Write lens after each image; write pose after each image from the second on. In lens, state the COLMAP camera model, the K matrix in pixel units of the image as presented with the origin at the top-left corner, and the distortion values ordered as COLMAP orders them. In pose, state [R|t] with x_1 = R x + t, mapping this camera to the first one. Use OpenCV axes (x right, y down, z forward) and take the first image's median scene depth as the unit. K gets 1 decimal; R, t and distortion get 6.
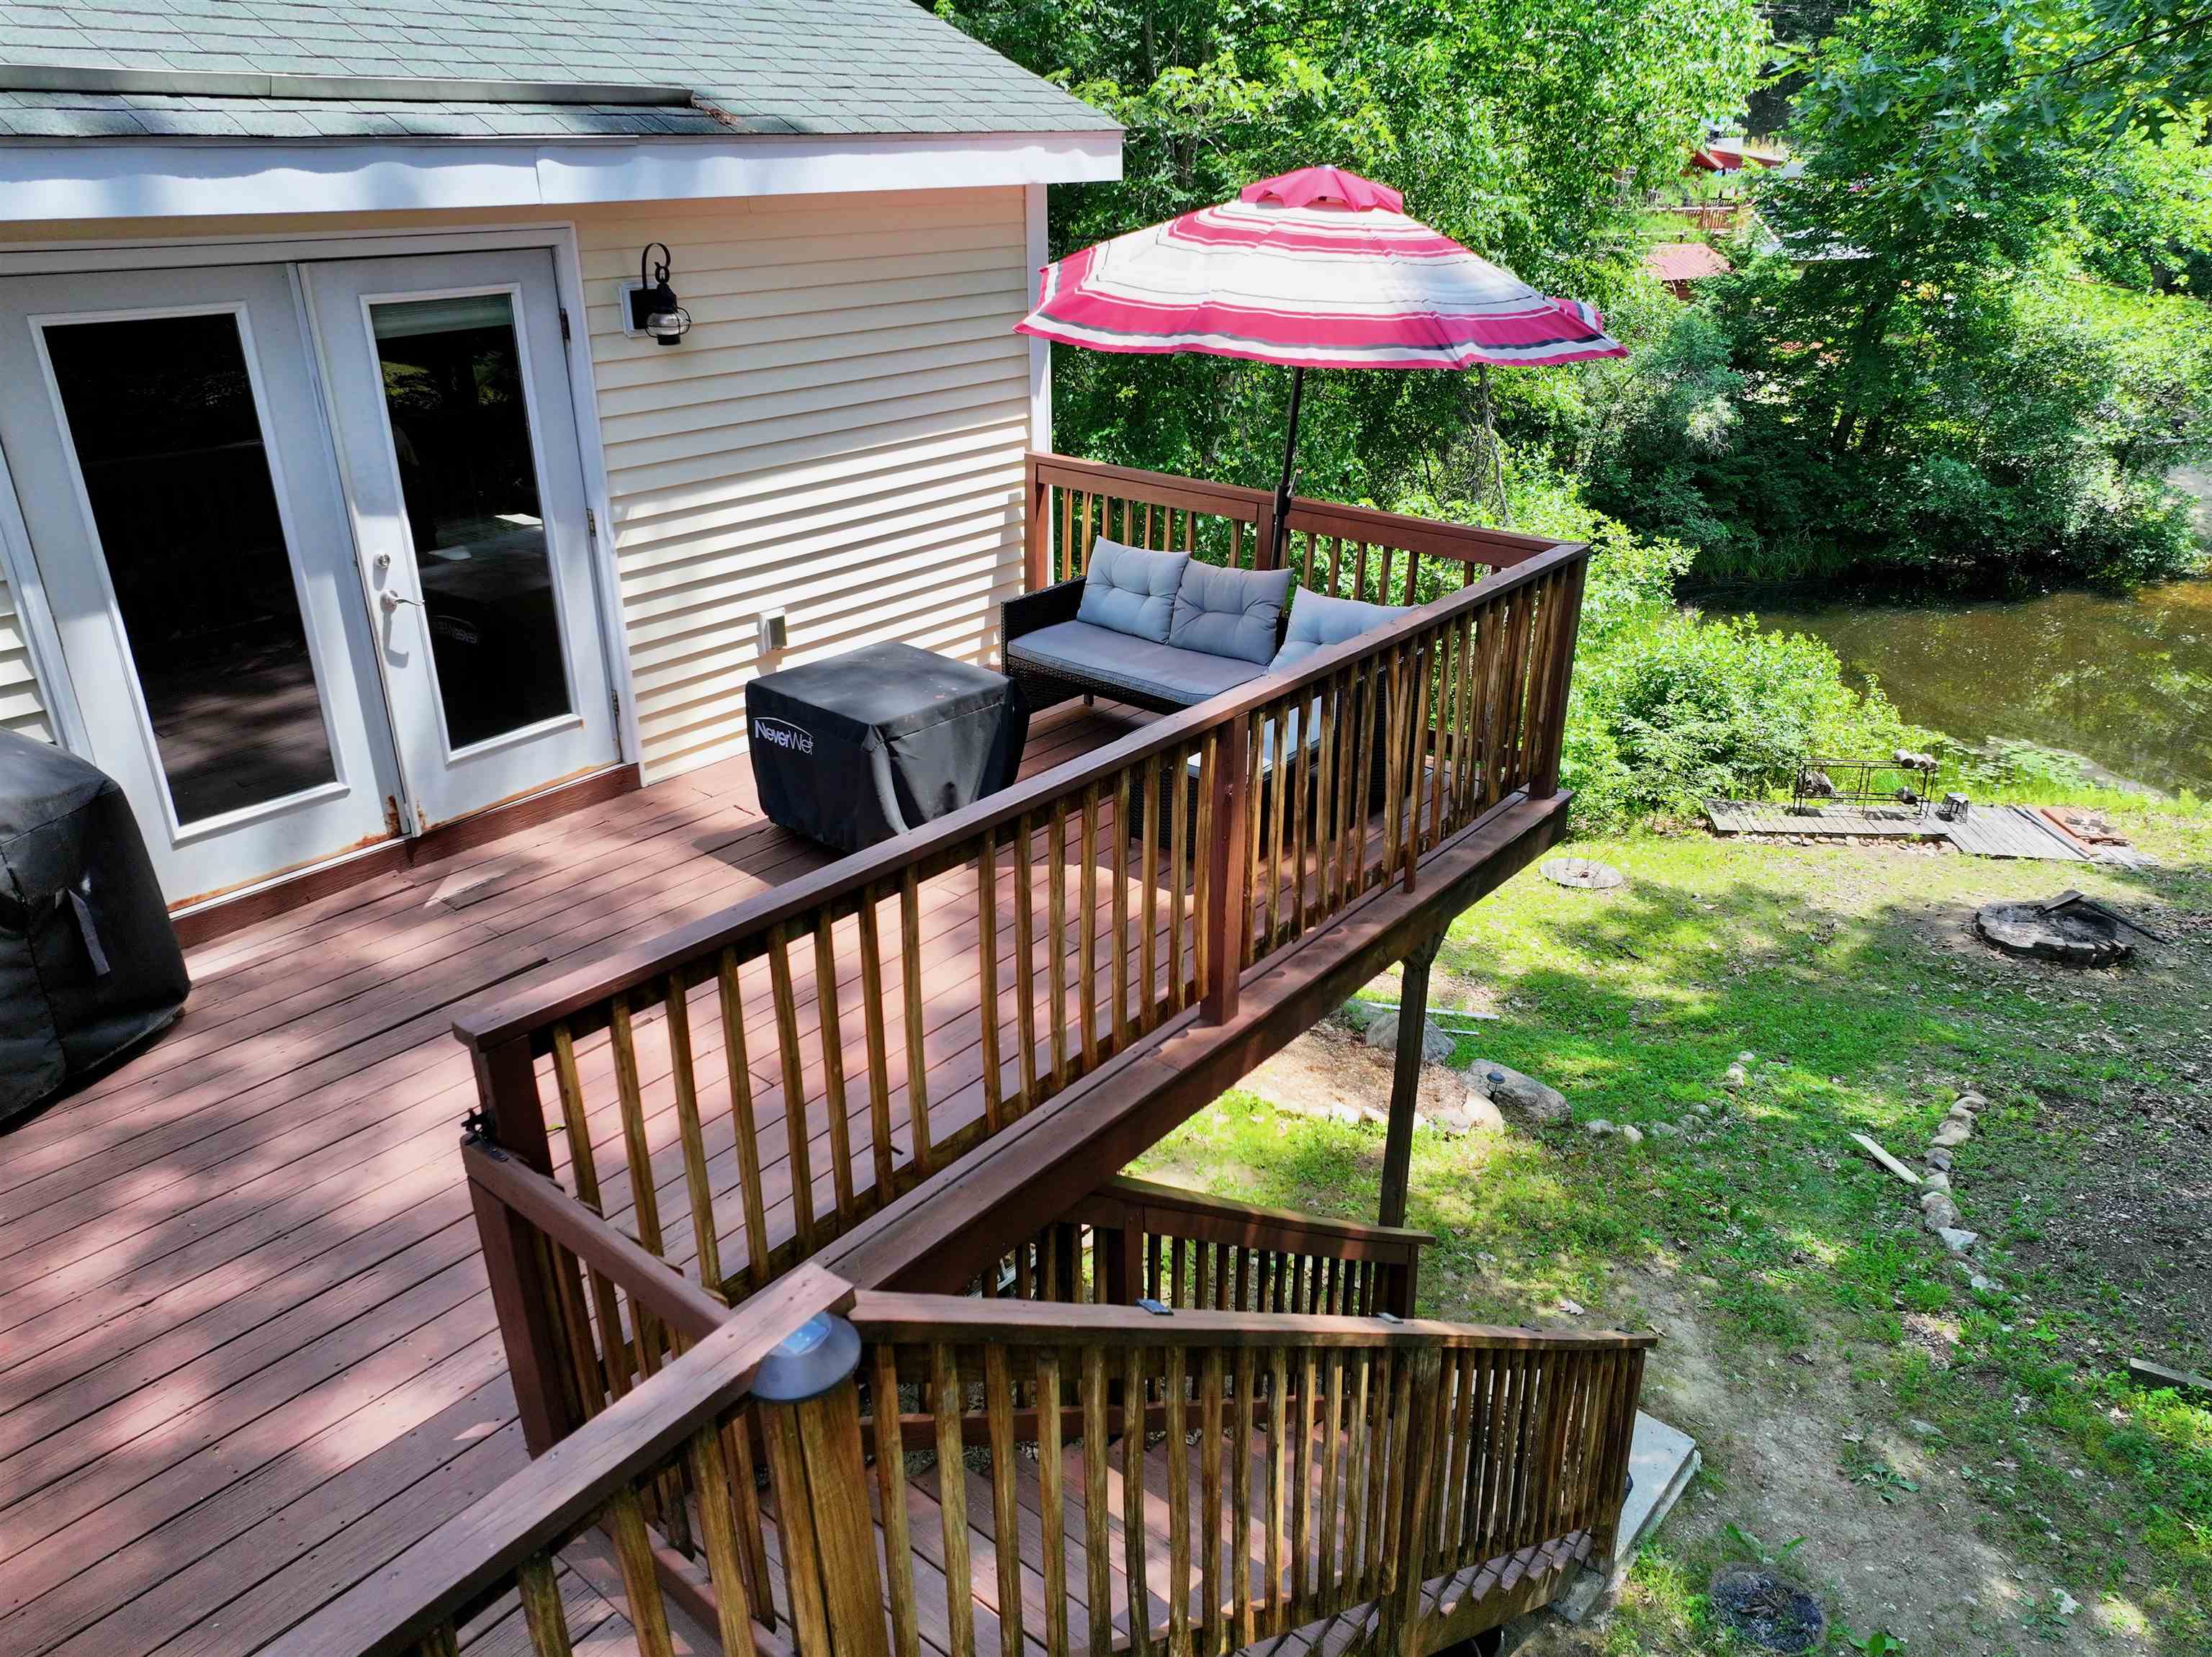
lens RADIAL K [[1534.3, 0, 1116.7], [0, 1534.3, 817.7], [0, 0, 1]] dist [0.002183, 0.016120]
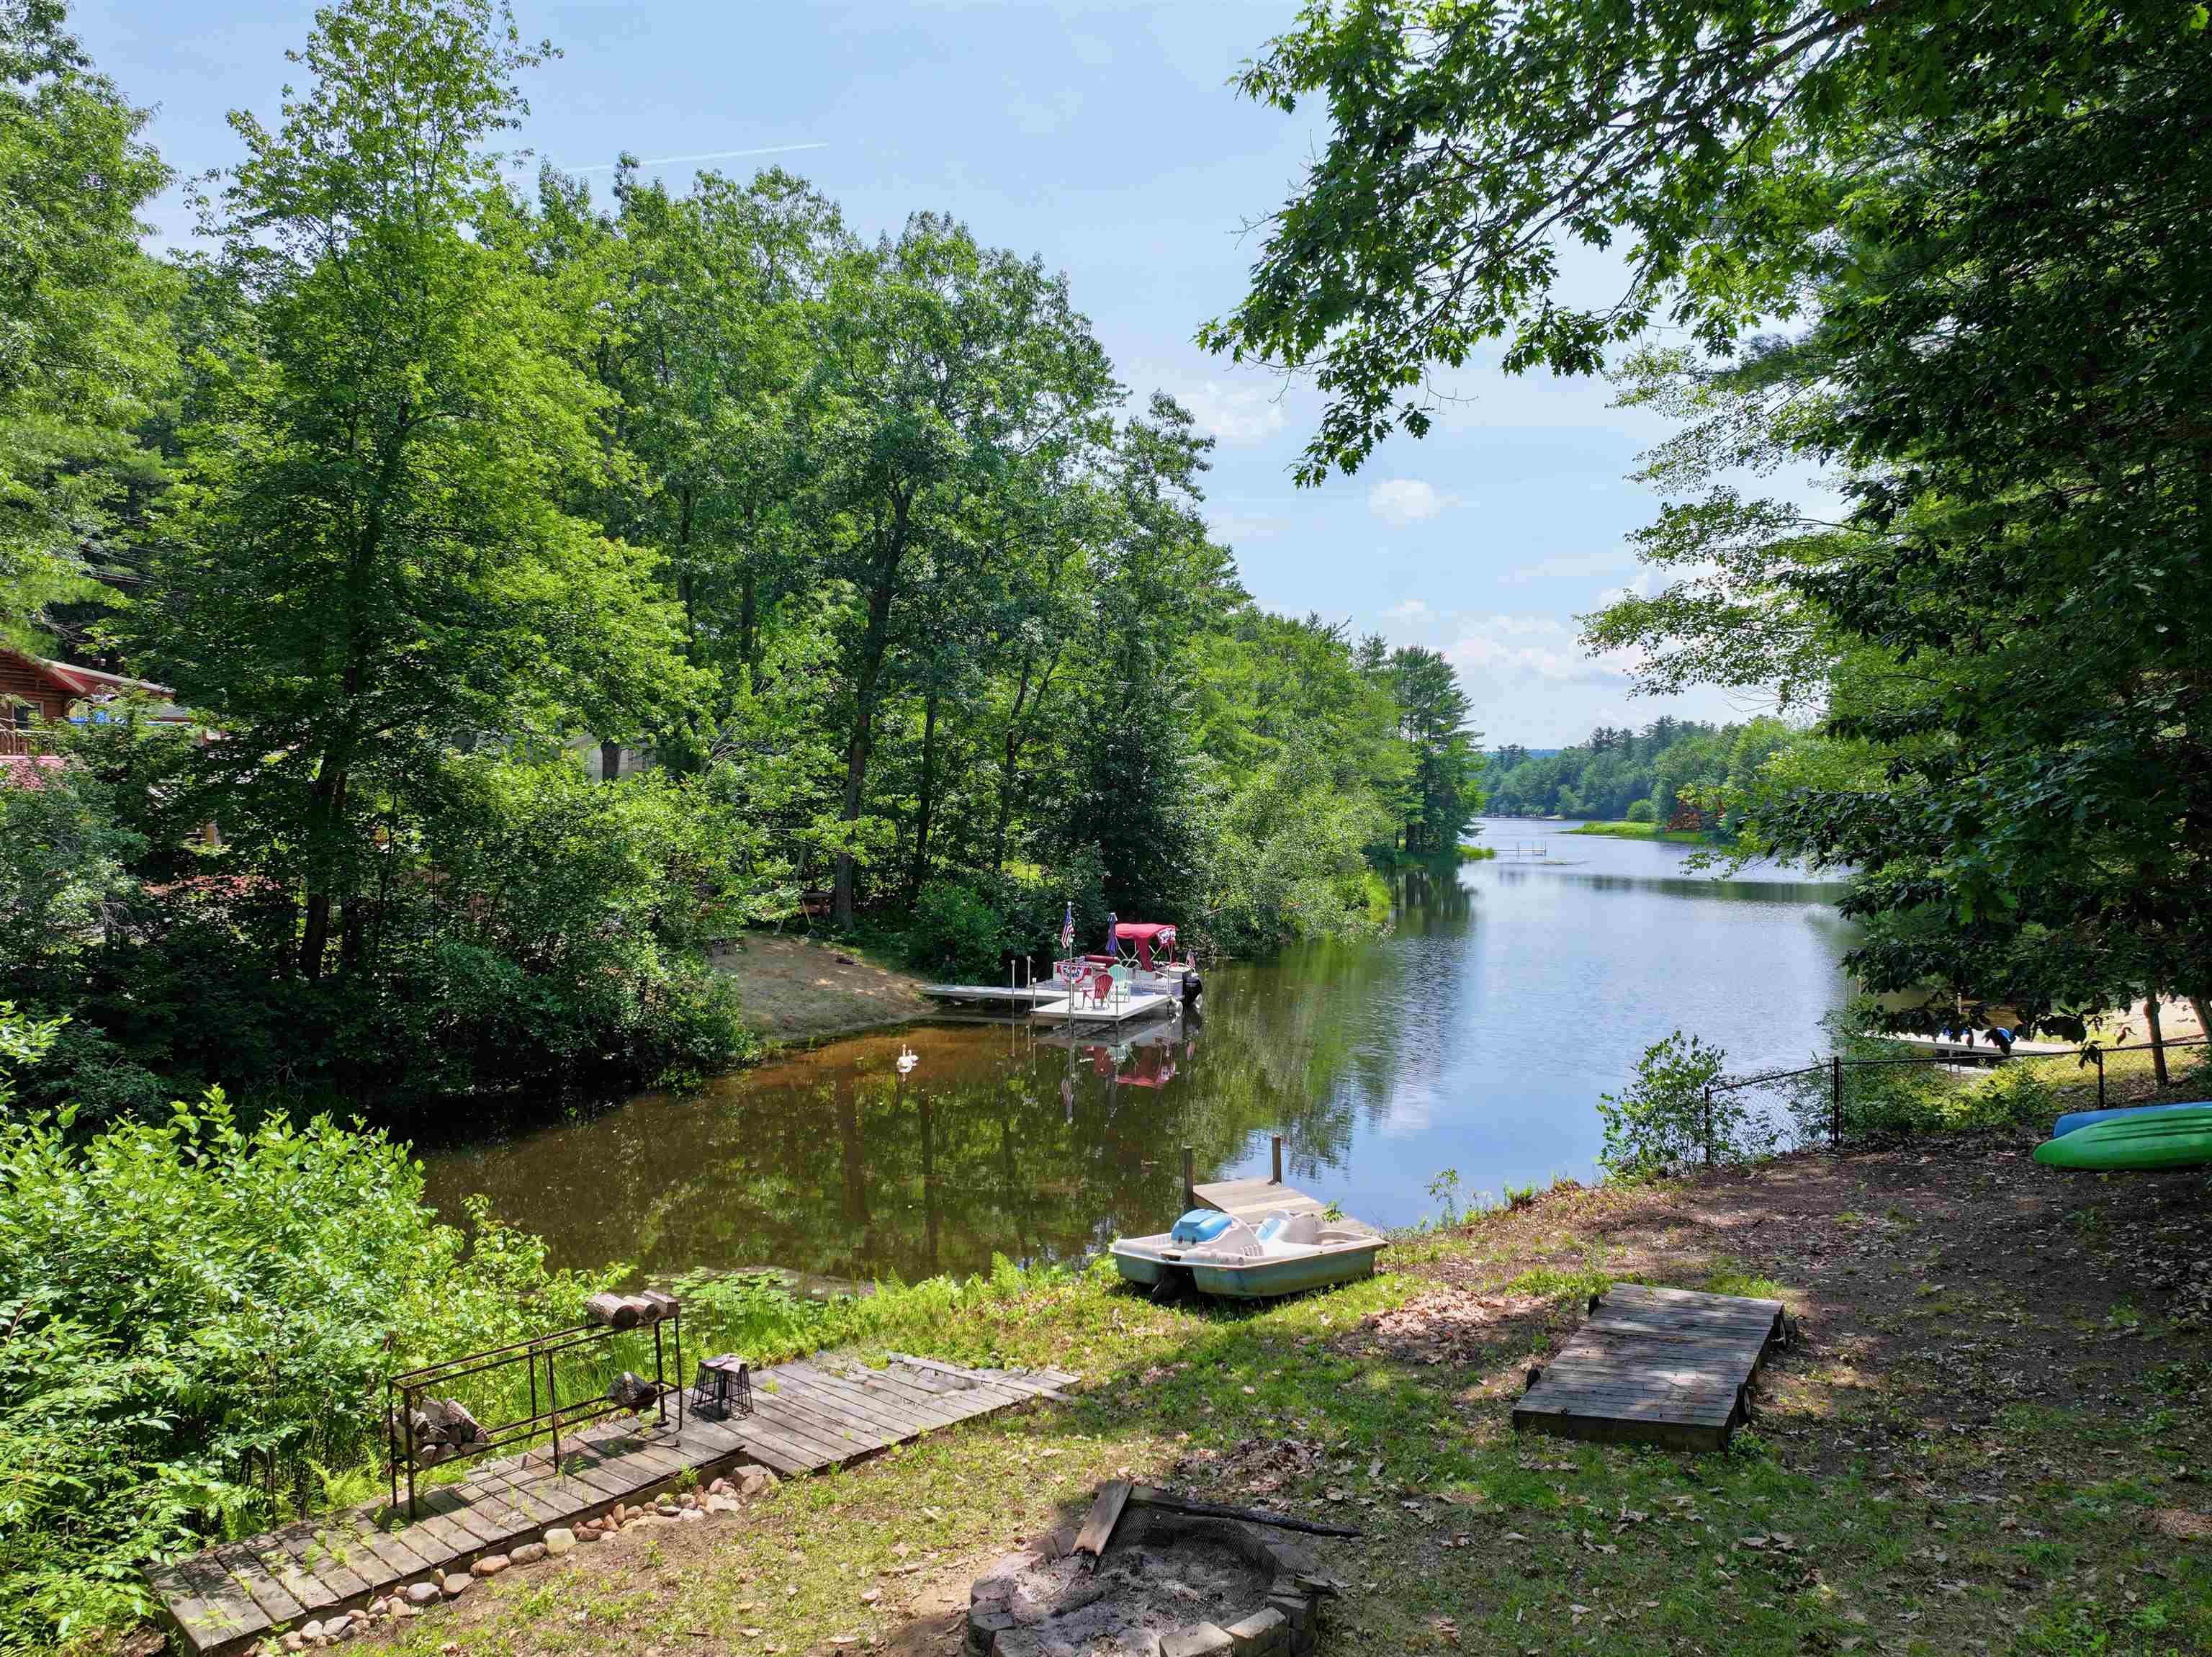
lens RADIAL K [[1534.3, 0, 1116.7], [0, 1534.3, 817.7], [0, 0, 1]] dist [0.002183, 0.016120]
pose [[0.603524, 0.002266, 0.797342, 0.231539], [0.318037, 0.916320, -0.243332, -0.013830], [-0.731171, 0.400441, 0.552300, 0.565963]]
